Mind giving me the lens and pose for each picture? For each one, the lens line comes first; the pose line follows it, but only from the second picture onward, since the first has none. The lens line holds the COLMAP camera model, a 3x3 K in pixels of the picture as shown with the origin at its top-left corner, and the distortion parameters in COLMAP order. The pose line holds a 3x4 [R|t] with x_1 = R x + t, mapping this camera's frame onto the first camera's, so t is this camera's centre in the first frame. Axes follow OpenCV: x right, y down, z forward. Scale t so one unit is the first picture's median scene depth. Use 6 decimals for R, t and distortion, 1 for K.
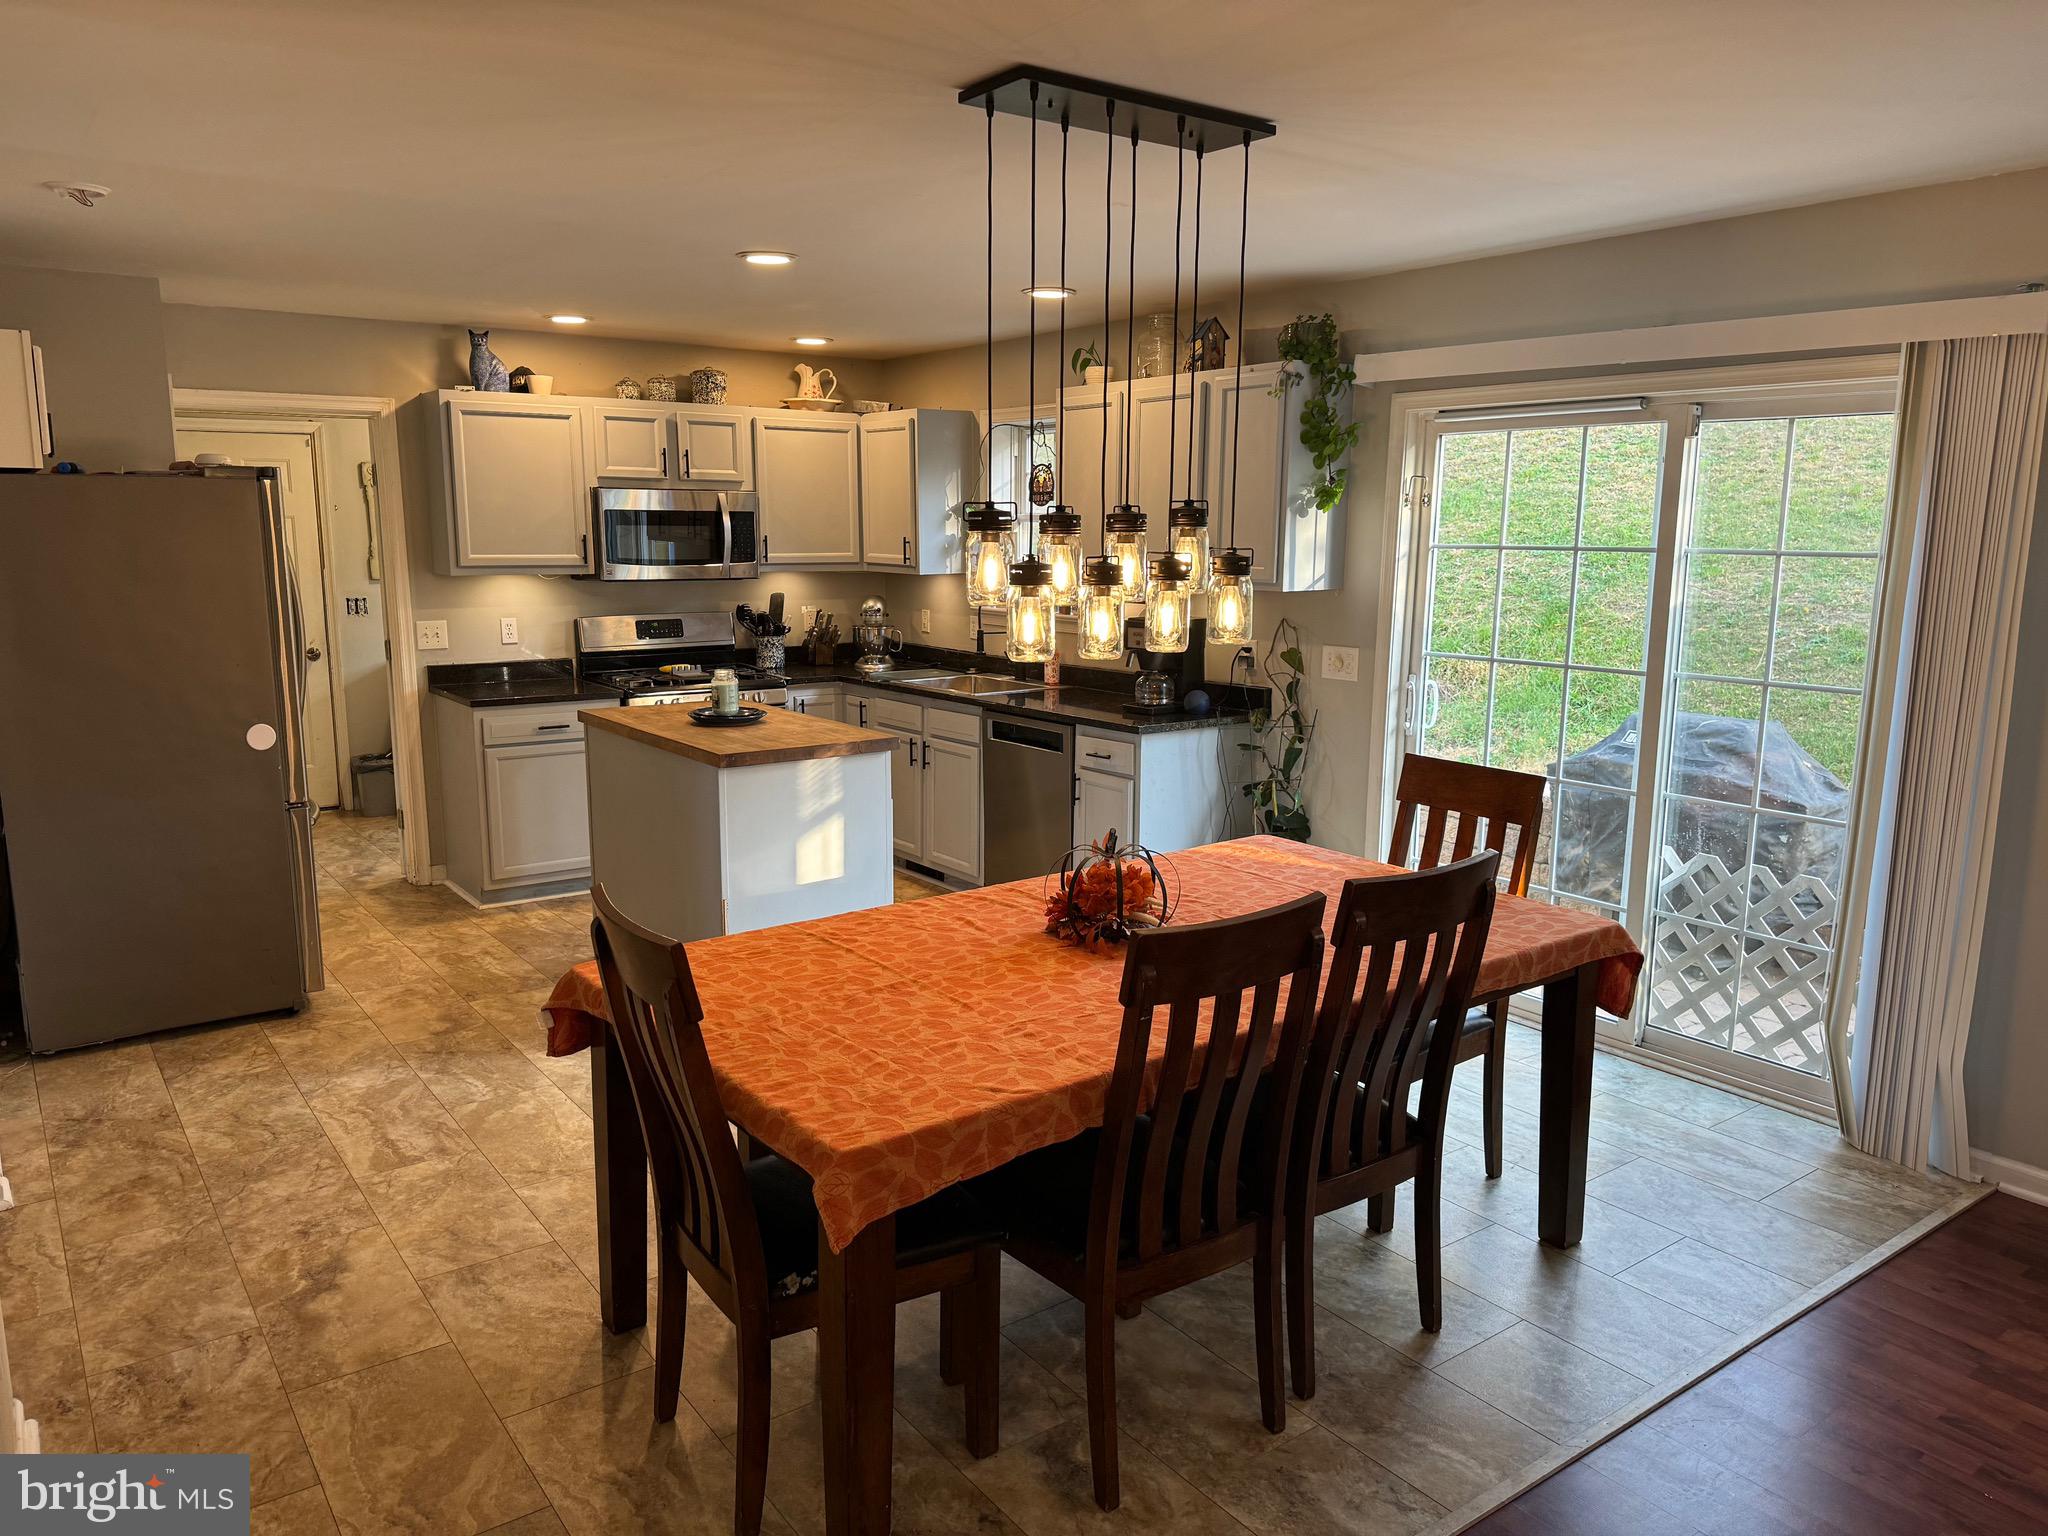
lens RADIAL K [[1445.5, 0, 1026.4], [0, 1445.5, 768.9], [0, 0, 1]] dist [0.050491, -0.055466]
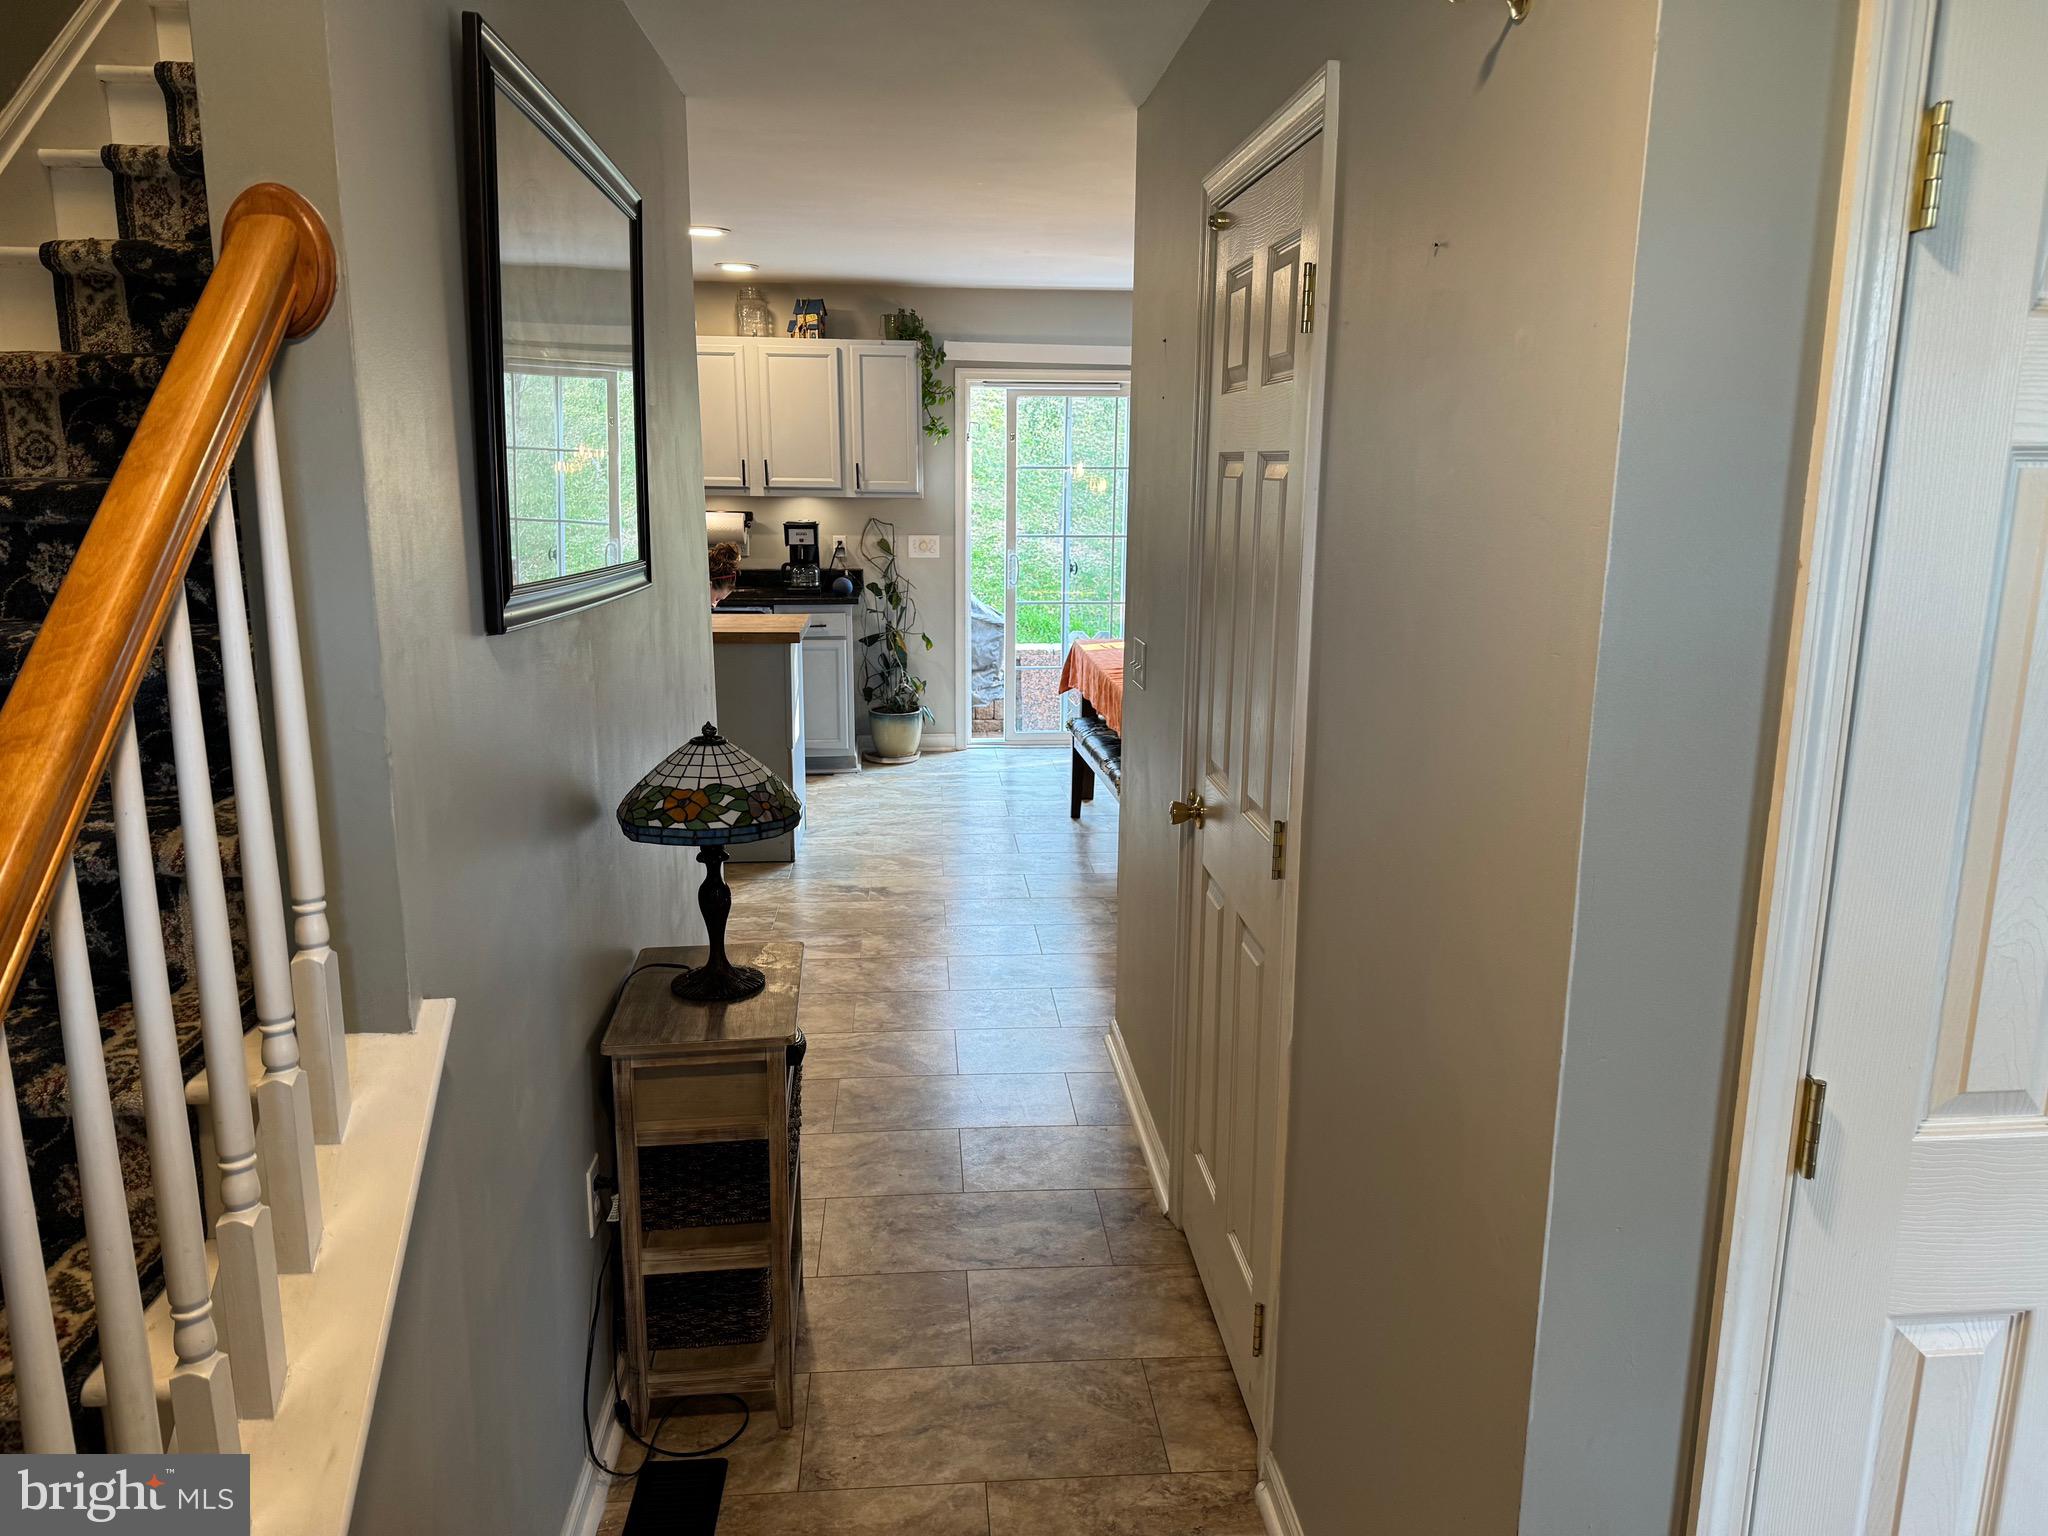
lens RADIAL K [[1413.0, 0, 1060.3], [0, 1413.0, 816.2], [0, 0, 1]] dist [-0.006806, 0.002892]
pose [[0.512571, -0.210407, 0.832466, -0.824519], [0.138585, 0.977073, 0.161627, -0.014511], [-0.847387, 0.032522, 0.529978, 0.099653]]
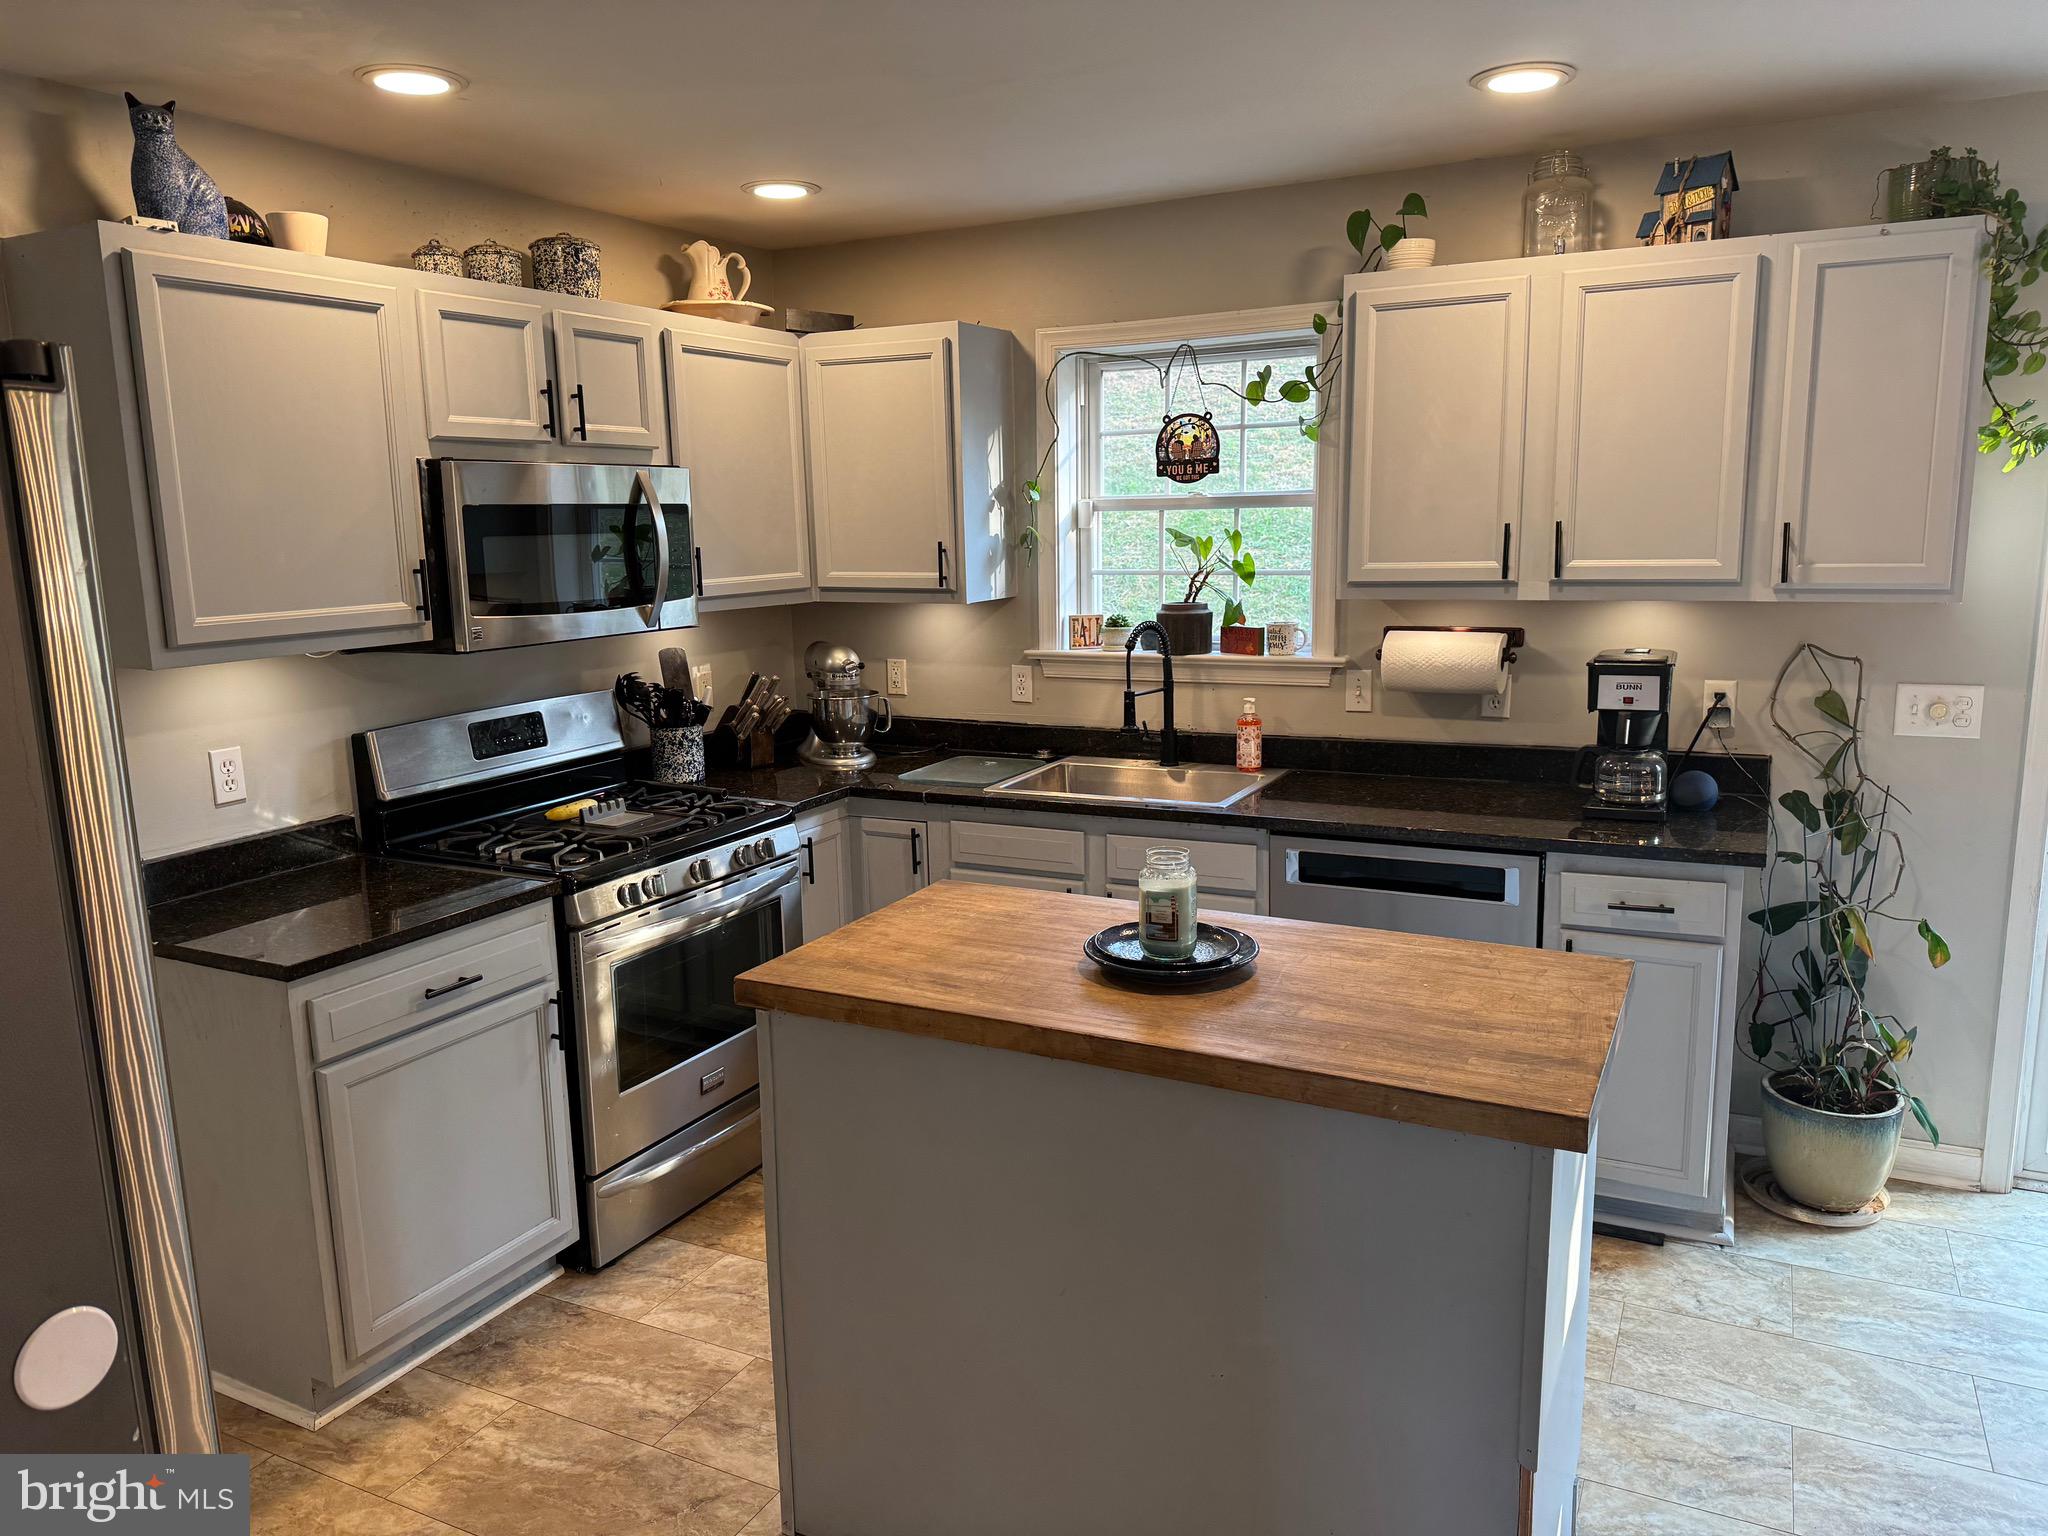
lens RADIAL K [[1445.5, 0, 1025.2], [0, 1445.5, 766.0], [0, 0, 1]] dist [0.050491, -0.055466]
pose [[0.895300, -0.102748, 0.433452, -0.350946], [0.102072, 0.994465, 0.024902, -0.088852], [-0.433612, 0.021948, 0.900832, 0.503811]]
